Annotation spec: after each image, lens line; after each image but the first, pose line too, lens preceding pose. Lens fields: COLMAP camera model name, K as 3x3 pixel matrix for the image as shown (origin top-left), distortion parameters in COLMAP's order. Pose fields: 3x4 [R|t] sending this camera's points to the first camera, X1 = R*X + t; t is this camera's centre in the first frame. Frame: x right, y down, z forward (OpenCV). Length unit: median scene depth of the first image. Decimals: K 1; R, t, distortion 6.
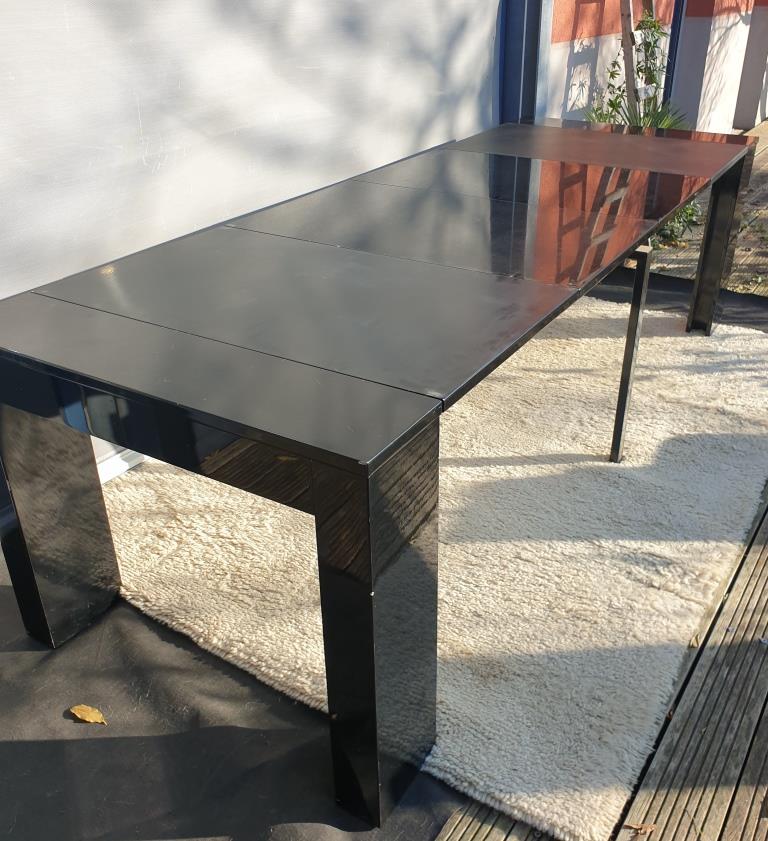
lens RADIAL K [[853.1, 0, 403.9], [0, 853.1, 408.3], [0, 0, 1]] dist [0.004811, 0.000000]
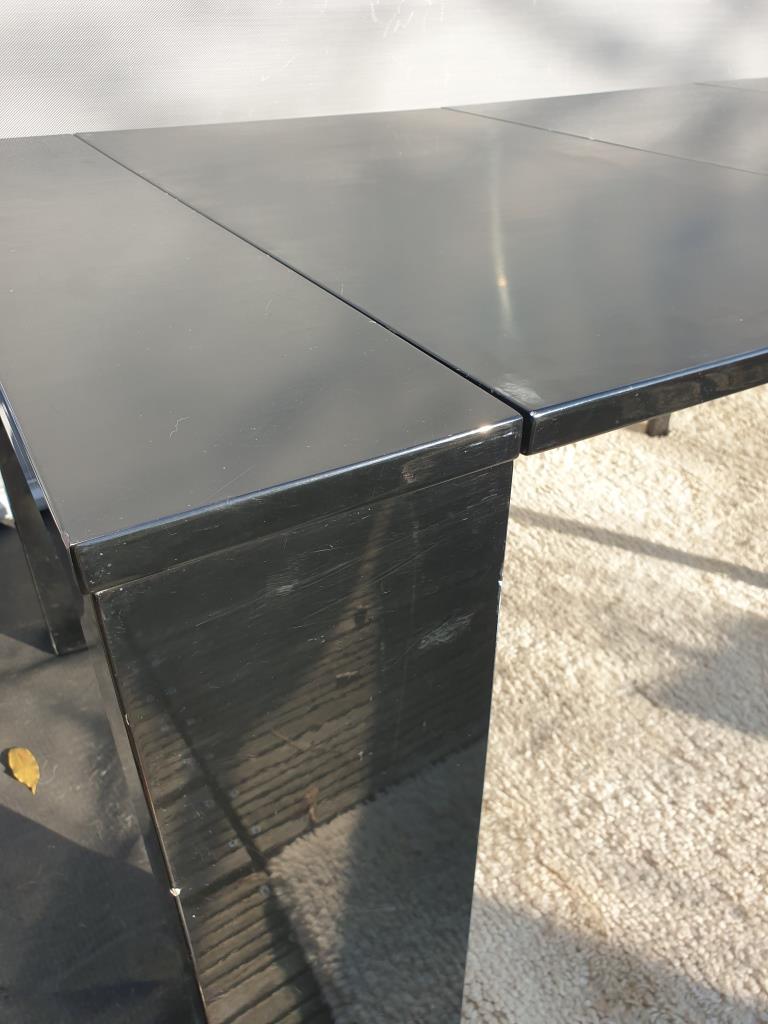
lens RADIAL K [[879.5, 0, 382.6], [0, 879.5, 503.9], [0, 0, 1]] dist [-0.014349, 0.057021]
pose [[0.881302, 0.265585, -0.390861, 0.093315], [-0.235341, 0.963927, 0.124336, -0.002778], [0.409783, -0.017592, 0.912013, 0.425222]]
